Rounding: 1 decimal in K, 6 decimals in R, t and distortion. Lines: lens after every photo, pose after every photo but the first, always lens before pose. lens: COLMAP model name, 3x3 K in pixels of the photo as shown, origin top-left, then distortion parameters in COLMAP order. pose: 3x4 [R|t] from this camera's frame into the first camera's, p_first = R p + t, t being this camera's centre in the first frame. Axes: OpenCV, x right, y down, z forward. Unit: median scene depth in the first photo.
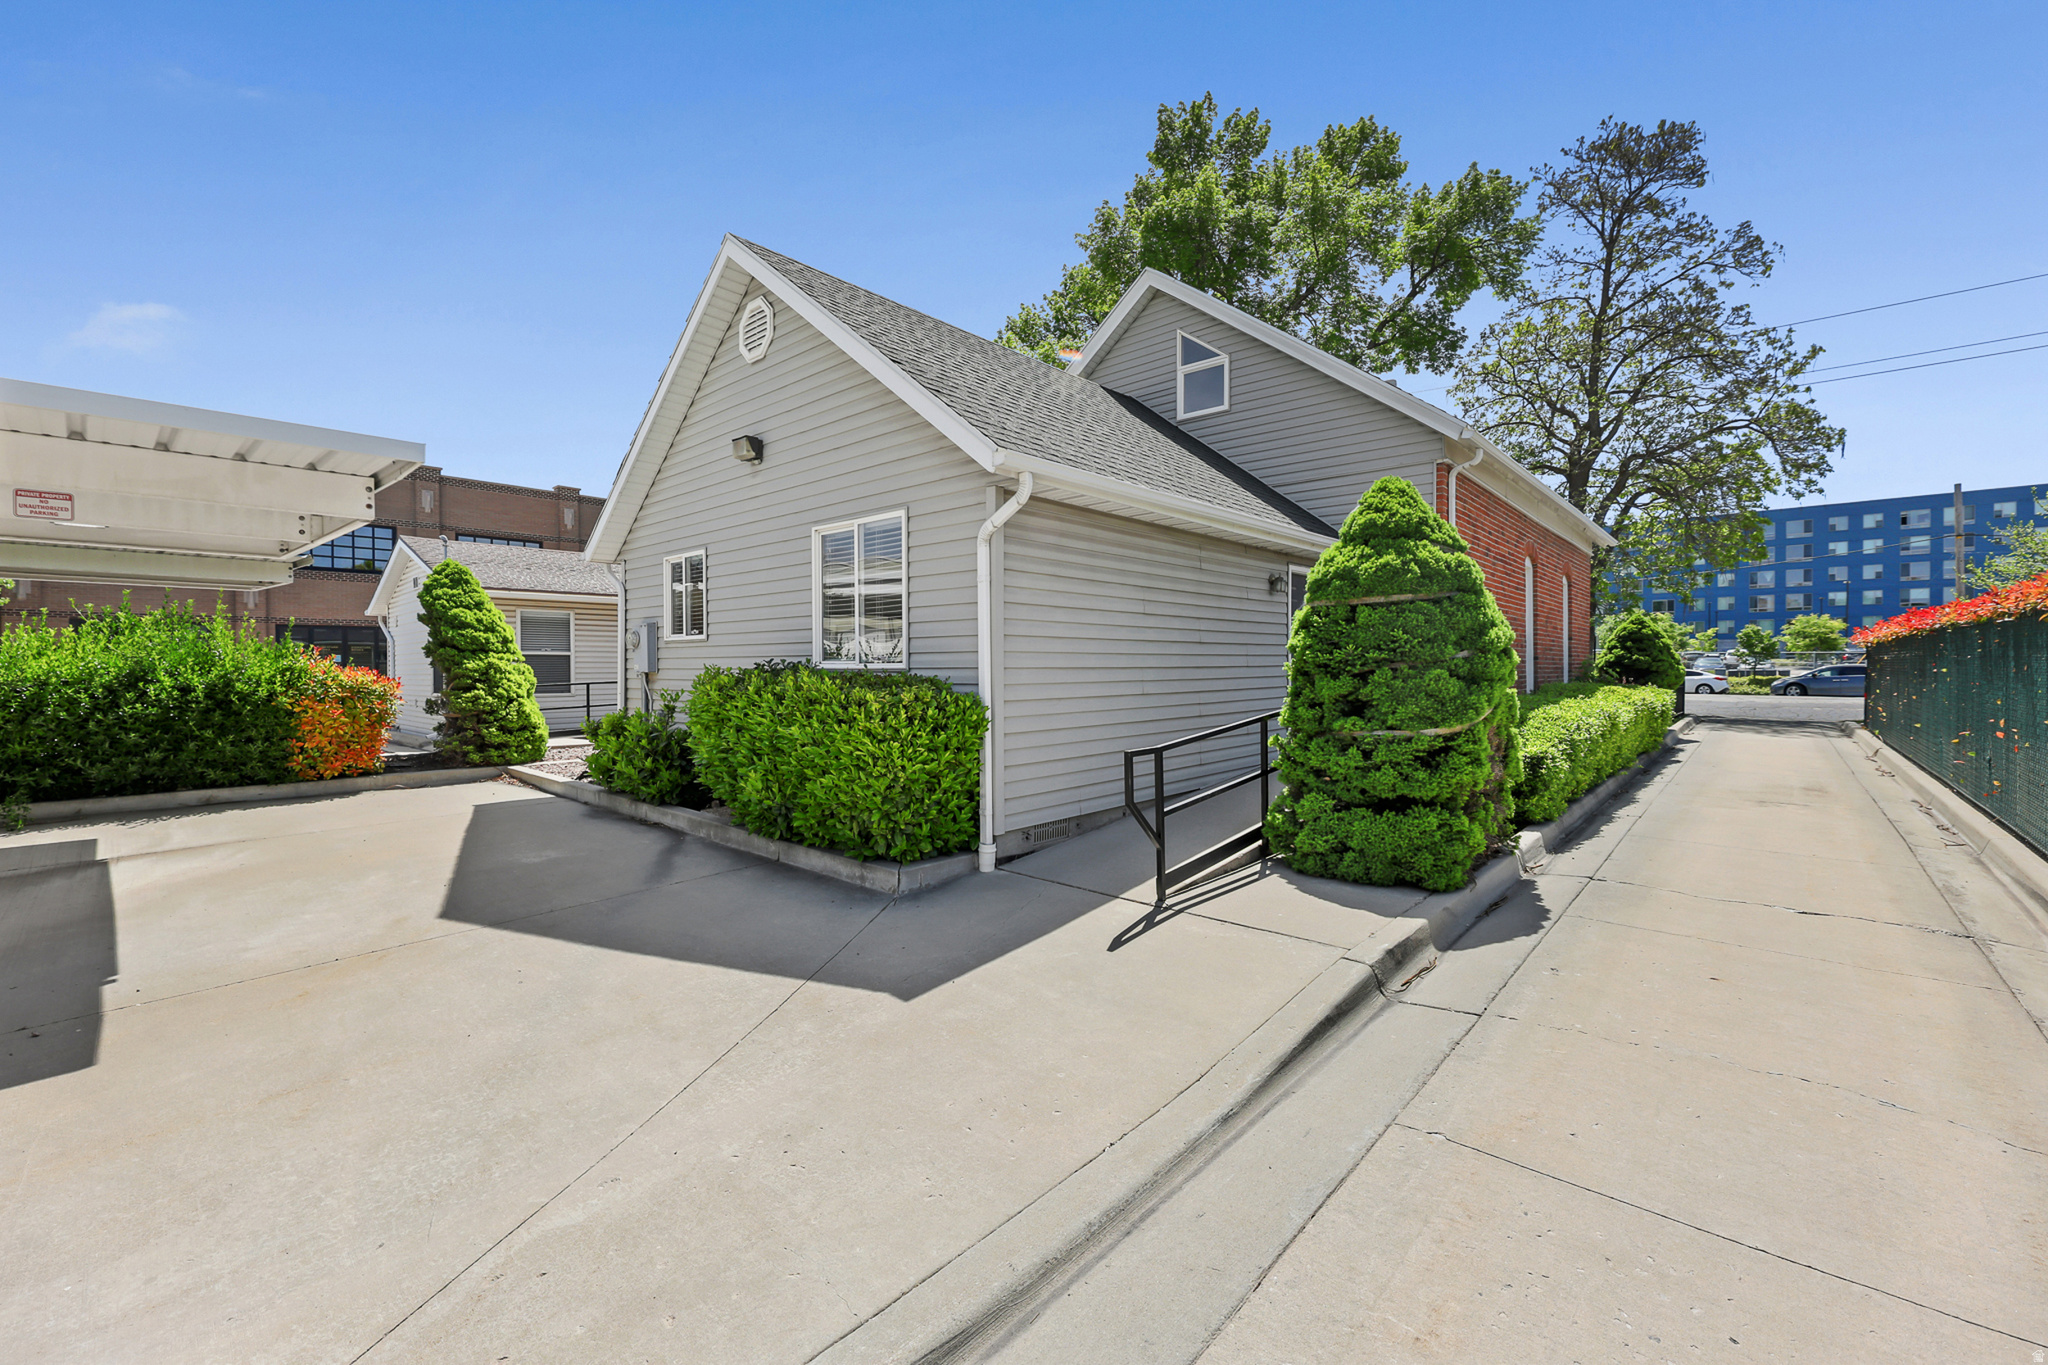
lens RADIAL K [[831.7, 0, 1023.8], [0, 831.7, 675.2], [0, 0, 1]] dist [-0.002061, -0.000092]
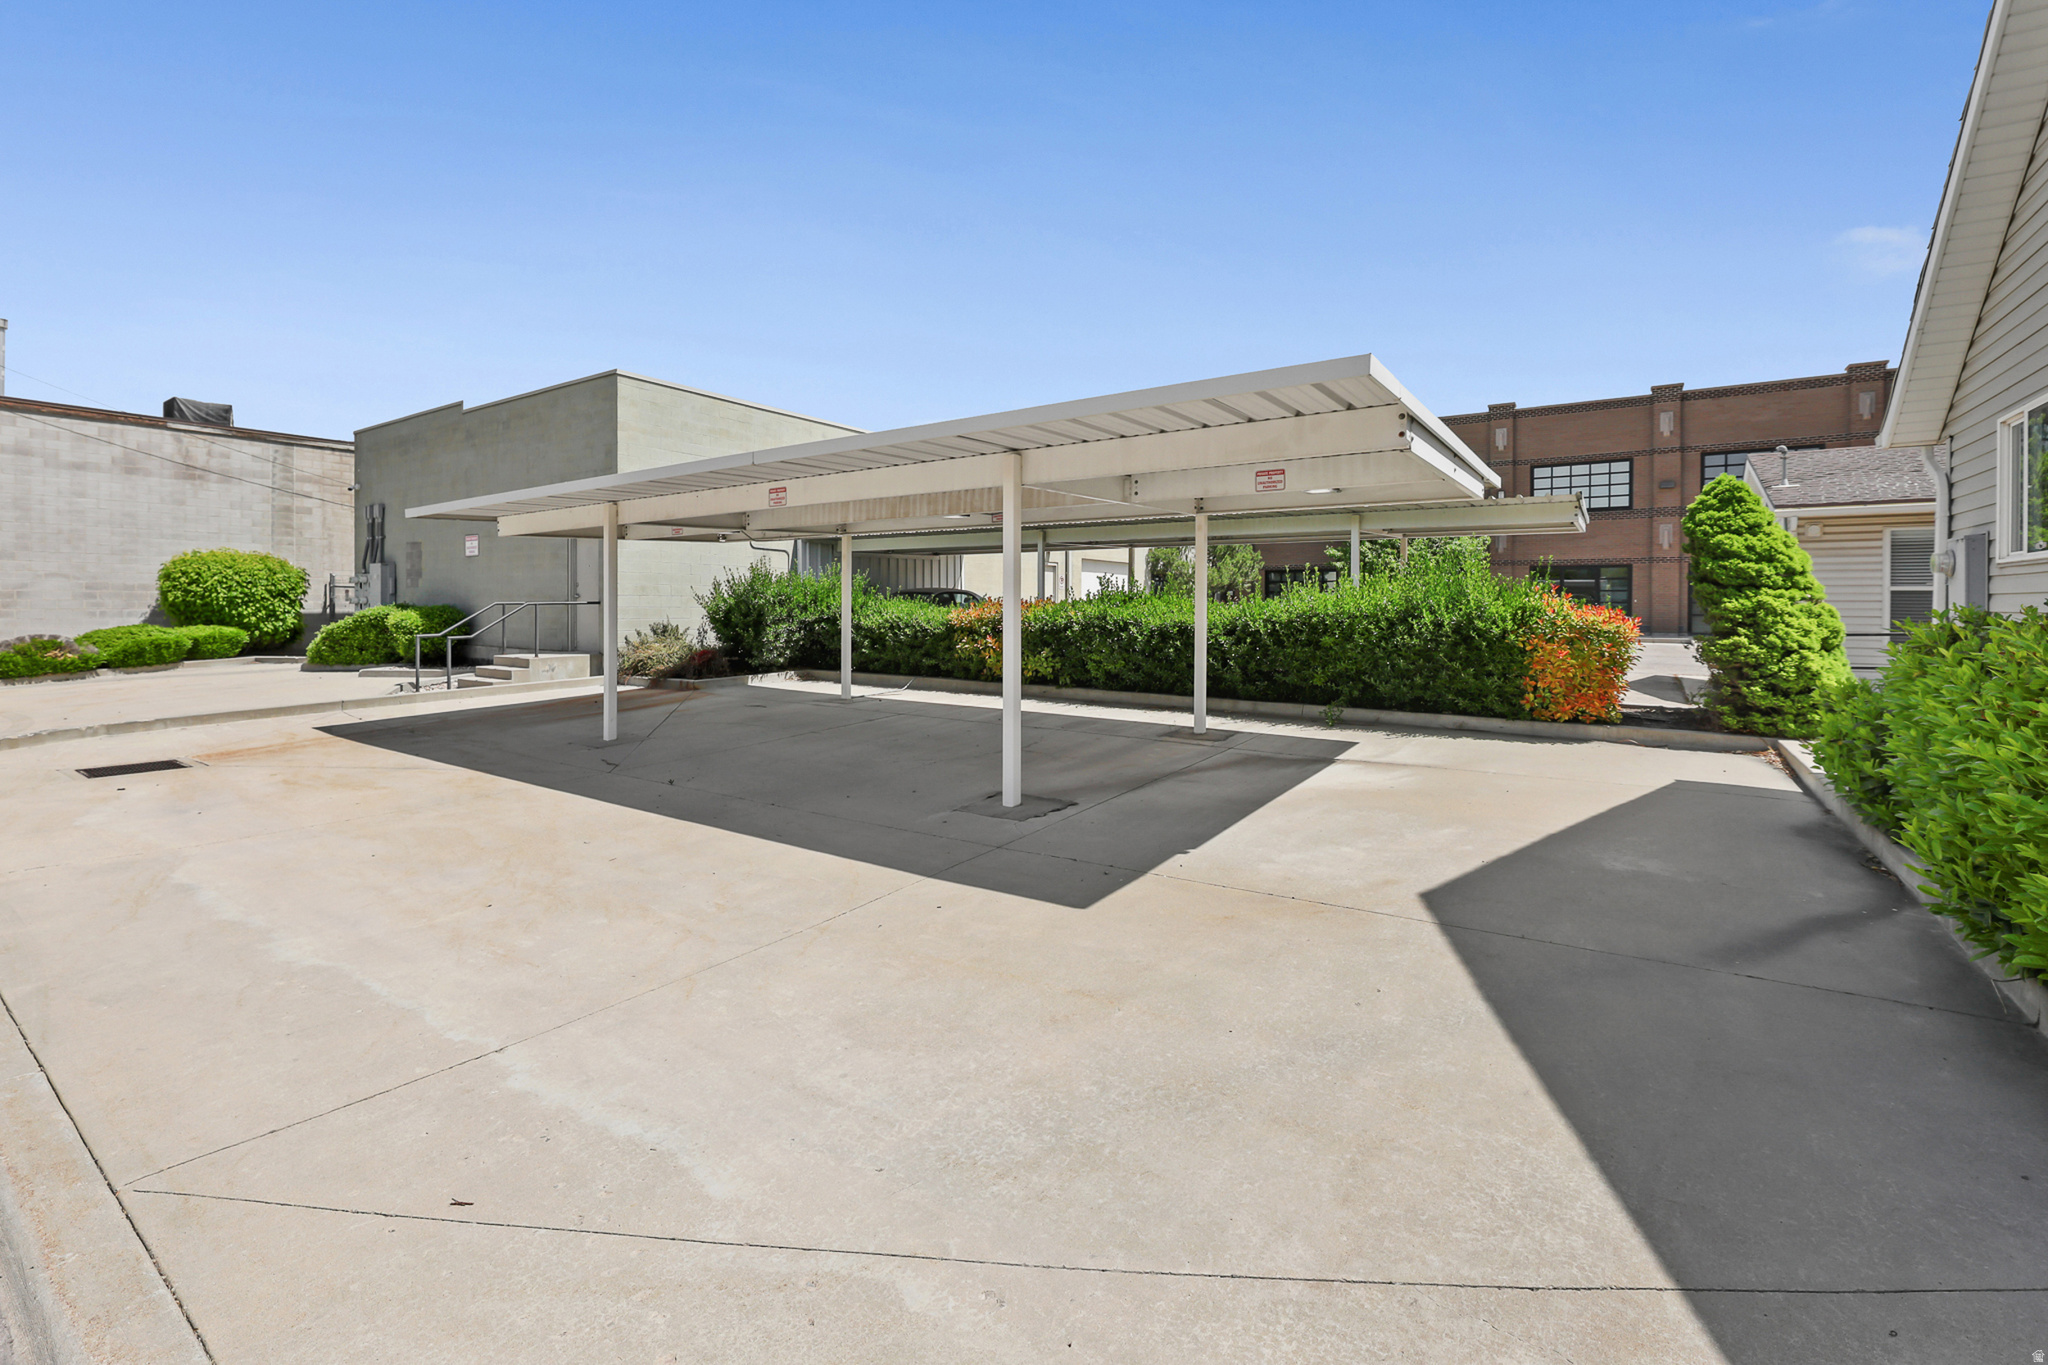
lens RADIAL K [[861.7, 0, 1031.3], [0, 861.7, 607.0], [0, 0, 1]] dist [-0.003057, -0.000343]
pose [[0.126766, 0.007335, -0.991906, 0.076886], [-0.017170, 0.999839, 0.005200, -0.003169], [0.991784, 0.016372, 0.126871, 0.273920]]
